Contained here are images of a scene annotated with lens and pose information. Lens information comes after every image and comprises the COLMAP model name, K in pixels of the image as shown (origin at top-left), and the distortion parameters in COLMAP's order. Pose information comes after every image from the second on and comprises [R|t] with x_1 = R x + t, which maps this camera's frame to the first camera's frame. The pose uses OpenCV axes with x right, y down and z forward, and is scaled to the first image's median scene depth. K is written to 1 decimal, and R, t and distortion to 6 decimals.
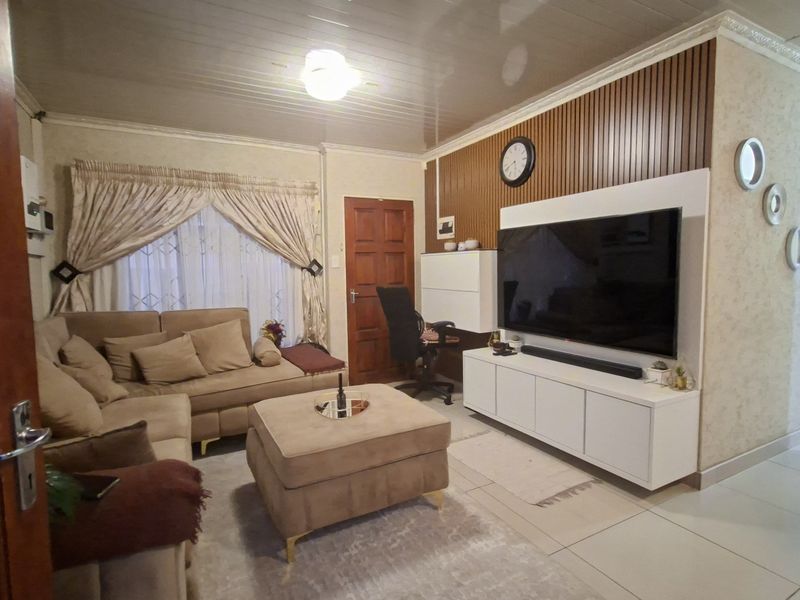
lens RADIAL K [[422.0, 0, 397.0], [0, 422.0, 305.5], [0, 0, 1]] dist [0.011828, 0.001116]
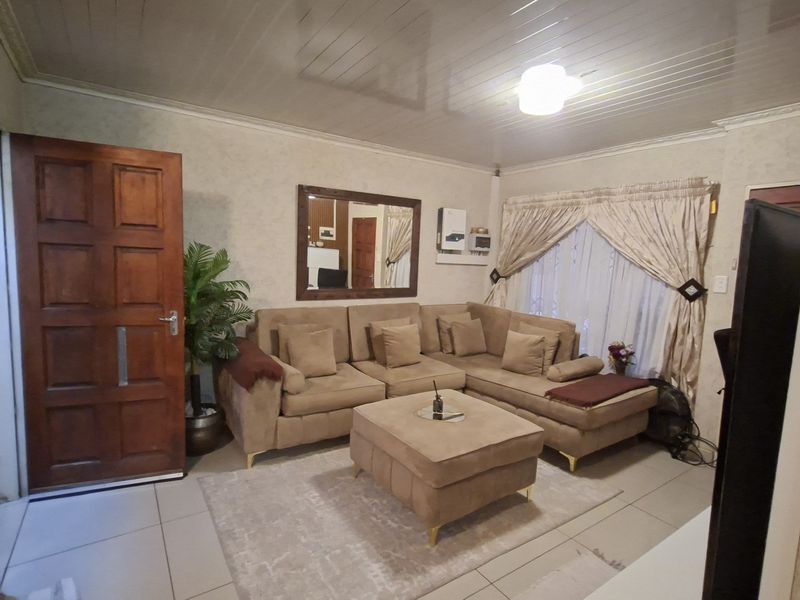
lens RADIAL K [[422.0, 0, 397.0], [0, 422.0, 305.5], [0, 0, 1]] dist [0.011828, 0.001116]
pose [[0.106046, 0.134282, -0.985253, 0.902008], [-0.123231, 0.984976, 0.120981, -0.157198], [0.986696, 0.108585, 0.121000, 0.686236]]
